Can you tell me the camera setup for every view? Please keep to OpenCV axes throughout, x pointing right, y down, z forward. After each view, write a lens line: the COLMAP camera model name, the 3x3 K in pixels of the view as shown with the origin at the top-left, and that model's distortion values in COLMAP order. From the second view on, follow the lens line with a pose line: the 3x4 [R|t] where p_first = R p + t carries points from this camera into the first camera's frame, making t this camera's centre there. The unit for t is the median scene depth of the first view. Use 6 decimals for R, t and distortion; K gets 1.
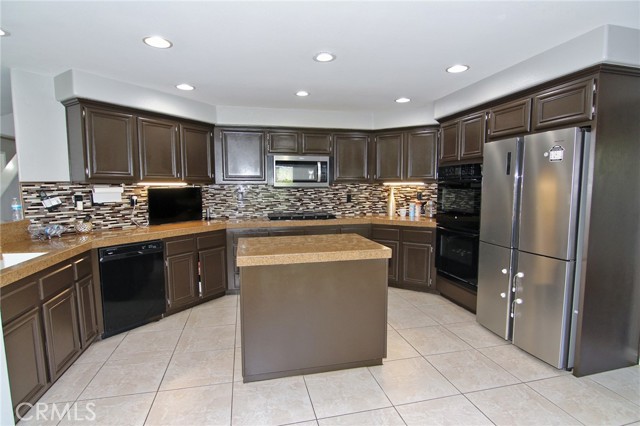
lens RADIAL K [[324.0, 0, 319.5], [0, 324.0, 216.6], [0, 0, 1]] dist [-0.013895, -0.001533]
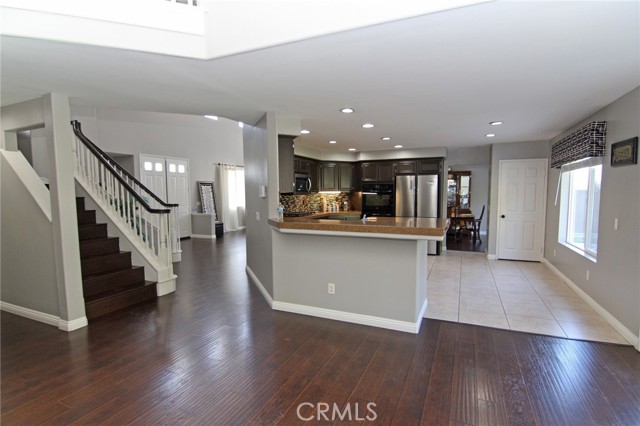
lens RADIAL K [[324.0, 0, 319.5], [0, 324.0, 216.6], [0, 0, 1]] dist [-0.013895, -0.001533]
pose [[0.600536, -0.063597, 0.797064, -1.182491], [0.085763, 0.996205, 0.014869, 0.000014], [-0.794985, 0.059429, 0.603711, -0.013126]]
